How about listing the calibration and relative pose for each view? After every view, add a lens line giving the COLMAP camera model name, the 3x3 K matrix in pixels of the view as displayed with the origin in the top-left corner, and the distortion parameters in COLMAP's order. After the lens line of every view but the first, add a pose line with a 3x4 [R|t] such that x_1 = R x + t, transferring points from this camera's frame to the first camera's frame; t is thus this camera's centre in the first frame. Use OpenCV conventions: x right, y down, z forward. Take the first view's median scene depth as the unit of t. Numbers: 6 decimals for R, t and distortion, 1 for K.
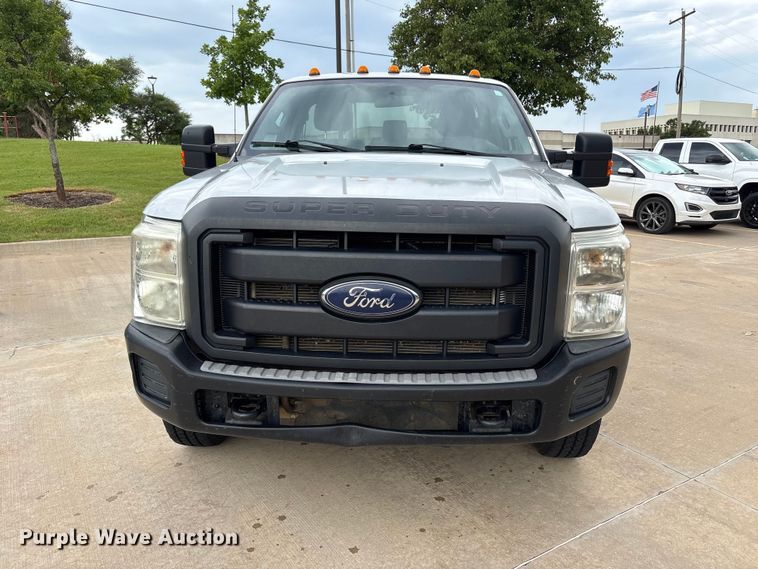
lens RADIAL K [[565.5, 0, 379.0], [0, 565.5, 284.5], [0, 0, 1]] dist [0.065164, -0.074989]
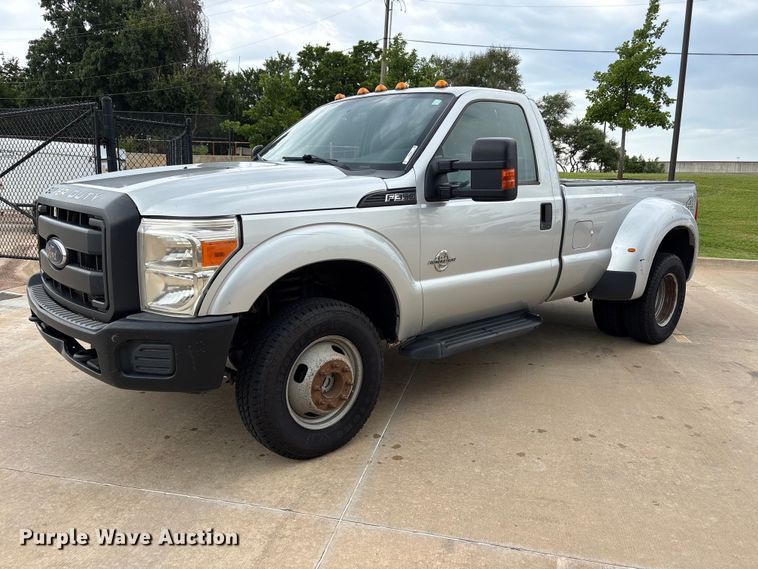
lens RADIAL K [[565.5, 0, 379.0], [0, 565.5, 284.5], [0, 0, 1]] dist [0.065164, -0.074989]
pose [[0.702247, 0.132119, -0.699567, 0.185664], [-0.167321, 0.985734, 0.018202, -0.007124], [0.691992, 0.104270, 0.714335, 0.060298]]
